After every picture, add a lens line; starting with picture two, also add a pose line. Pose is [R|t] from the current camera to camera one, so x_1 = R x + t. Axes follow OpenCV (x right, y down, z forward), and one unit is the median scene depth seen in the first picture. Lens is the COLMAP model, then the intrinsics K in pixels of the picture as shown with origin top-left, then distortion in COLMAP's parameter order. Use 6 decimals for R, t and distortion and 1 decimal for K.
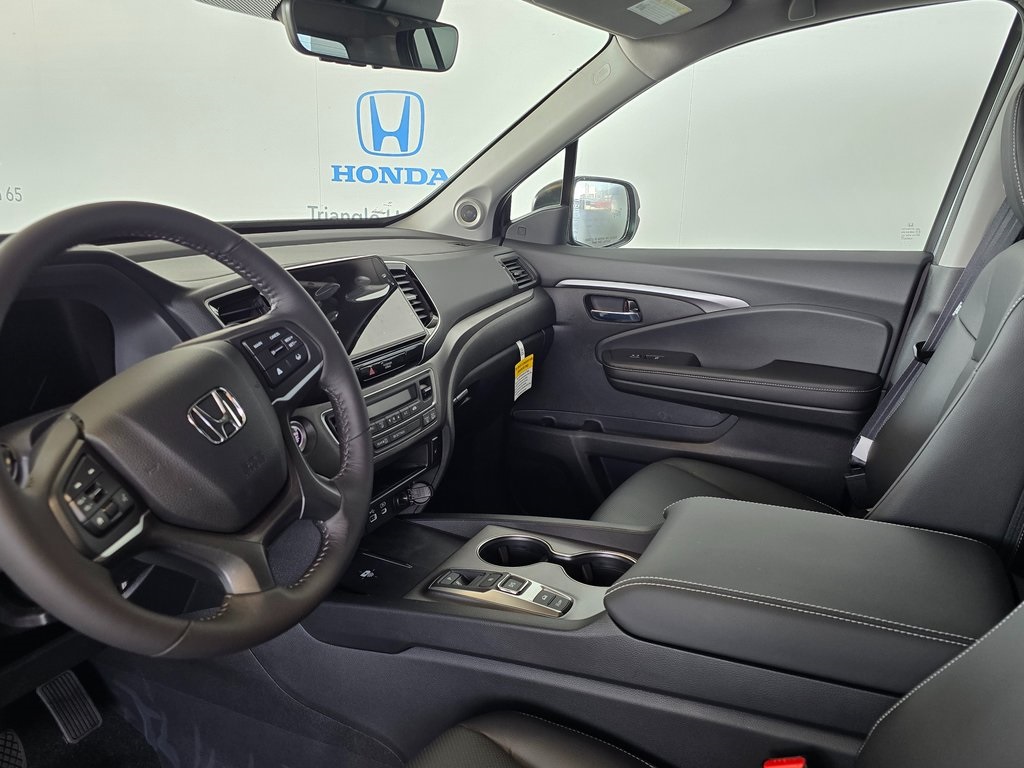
lens RADIAL K [[800.1, 0, 523.7], [0, 800.1, 380.9], [0, 0, 1]] dist [0.134450, -0.241758]
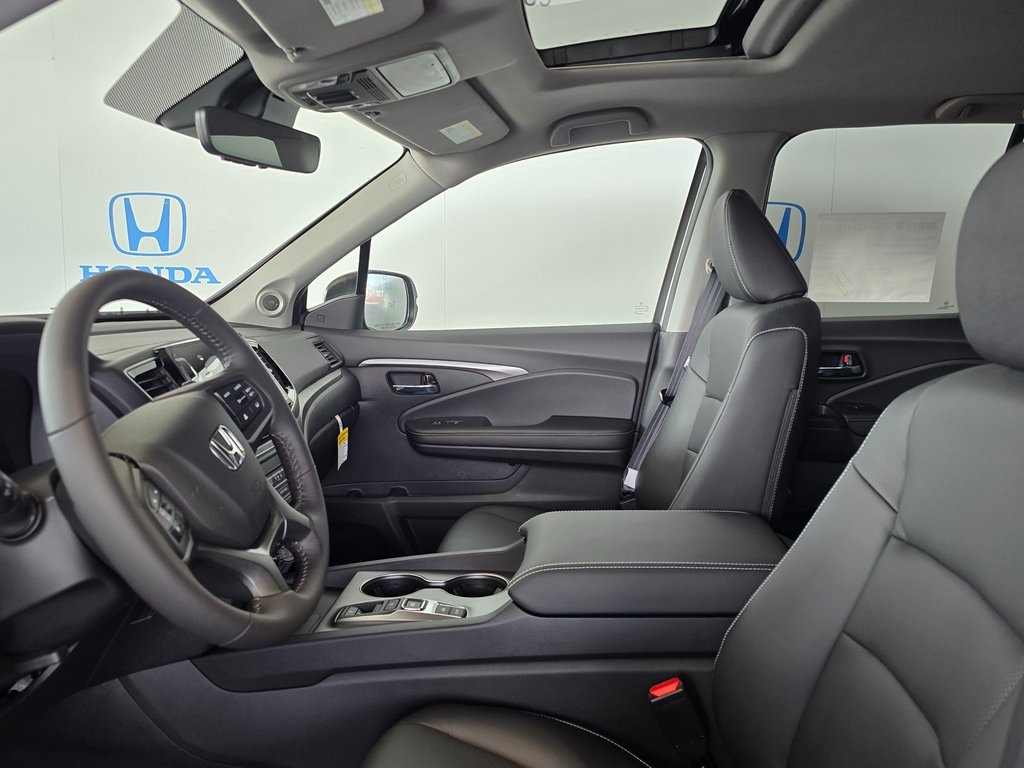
lens RADIAL K [[793.3, 0, 511.4], [0, 793.3, 393.5], [0, 0, 1]] dist [0.062940, -0.056641]
pose [[0.936352, -0.063338, 0.345301, -0.152741], [0.101488, 0.990430, -0.093533, 0.044989], [-0.336073, 0.122624, 0.933819, -0.086469]]
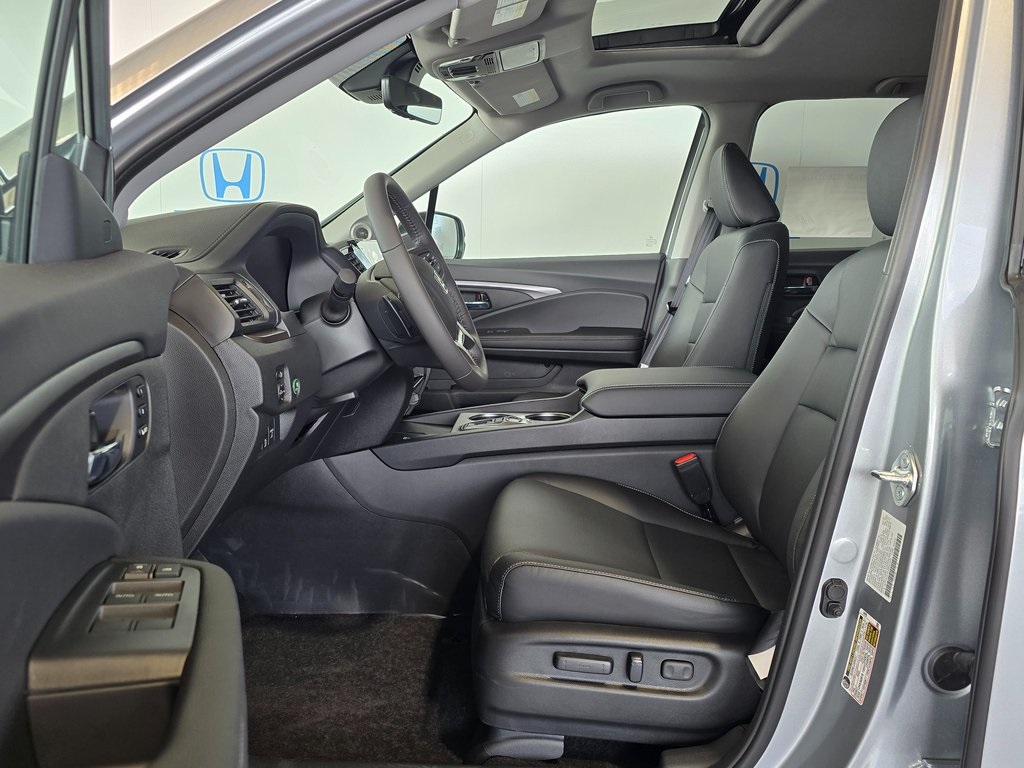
lens RADIAL K [[793.3, 0, 511.4], [0, 793.3, 393.5], [0, 0, 1]] dist [0.062940, -0.056641]
pose [[0.924470, -0.069994, 0.374774, -0.381588], [0.100723, 0.992917, -0.063017, 0.180736], [-0.367708, 0.096006, 0.924972, -0.329165]]
